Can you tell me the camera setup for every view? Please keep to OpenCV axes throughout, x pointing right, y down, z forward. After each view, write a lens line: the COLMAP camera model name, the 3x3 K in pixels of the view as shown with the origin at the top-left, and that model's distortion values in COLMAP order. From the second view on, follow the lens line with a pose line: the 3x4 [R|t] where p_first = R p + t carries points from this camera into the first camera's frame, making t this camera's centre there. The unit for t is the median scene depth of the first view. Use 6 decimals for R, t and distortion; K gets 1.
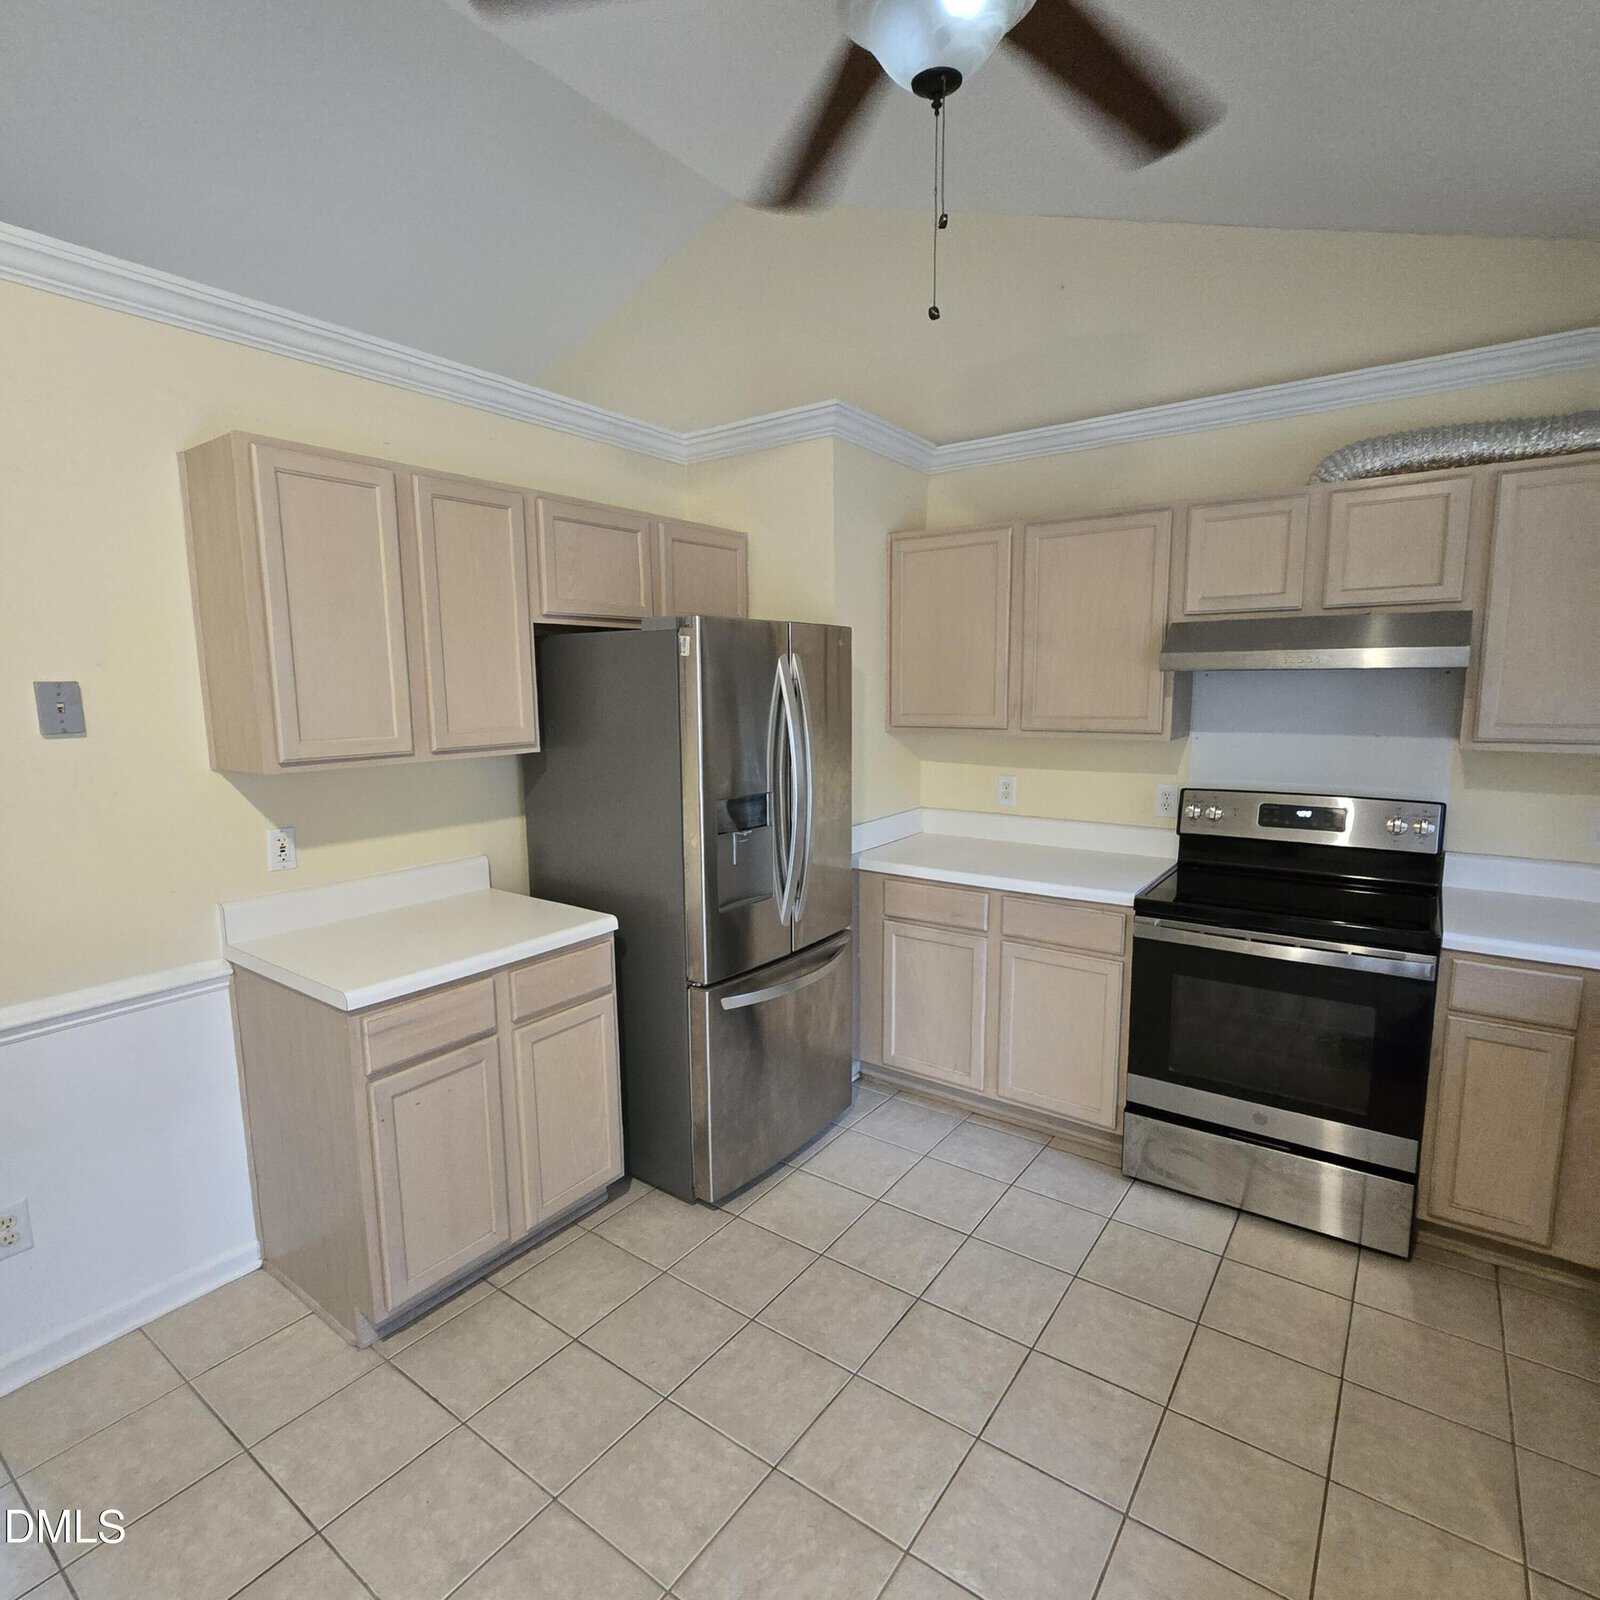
lens RADIAL K [[873.9, 0, 798.2], [0, 873.9, 806.7], [0, 0, 1]] dist [0.001842, 0.000320]
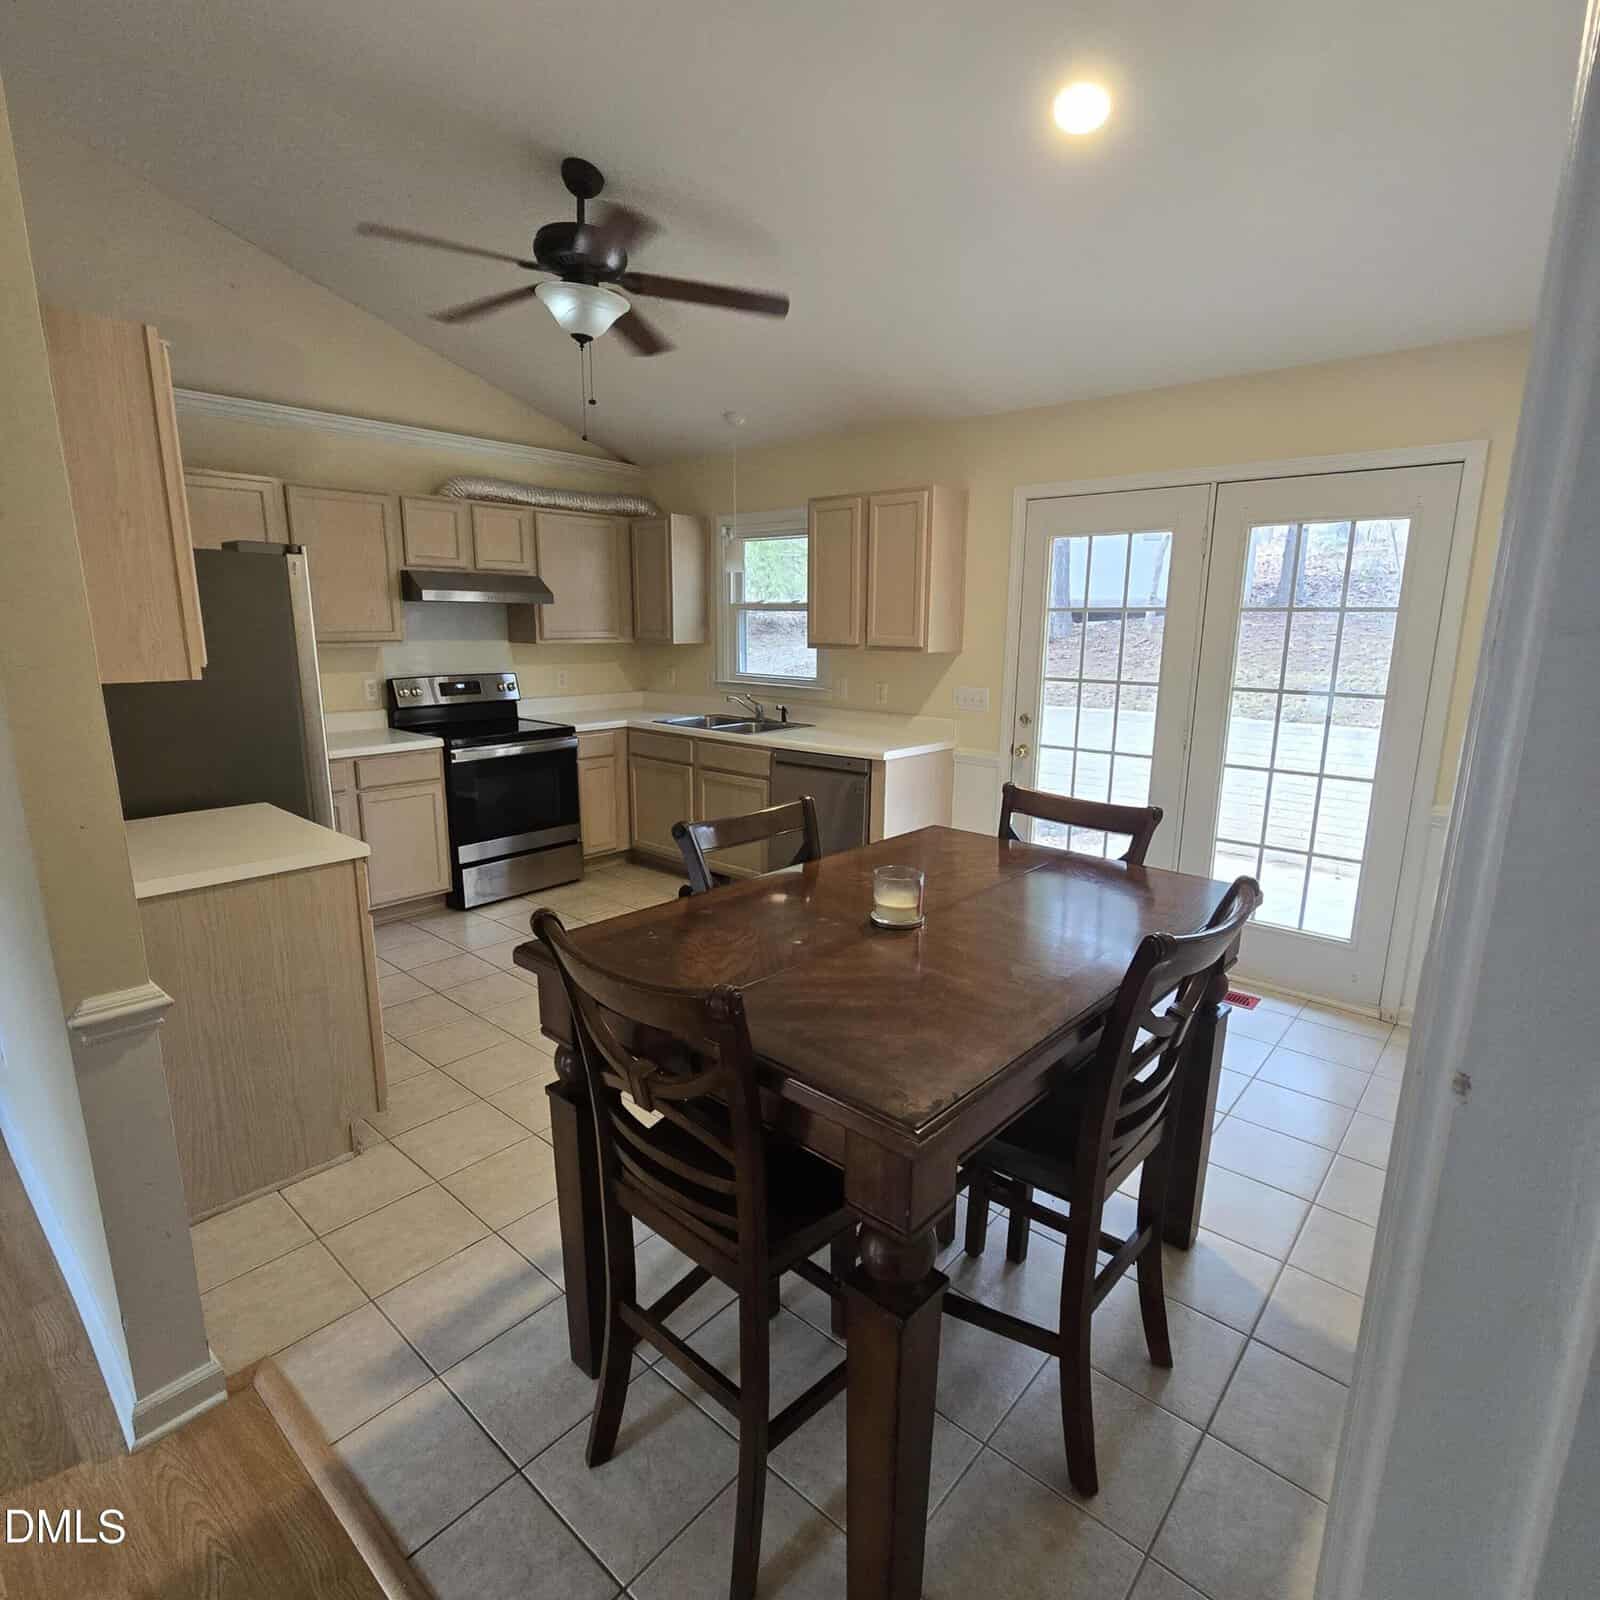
lens RADIAL K [[873.9, 0, 800.0], [0, 873.9, 803.4], [0, 0, 1]] dist [0.001842, 0.000320]
pose [[0.089502, -0.192774, 0.977153, -1.184070], [0.135095, 0.974373, 0.179852, 0.014423], [-0.986782, 0.115912, 0.113251, 0.167672]]
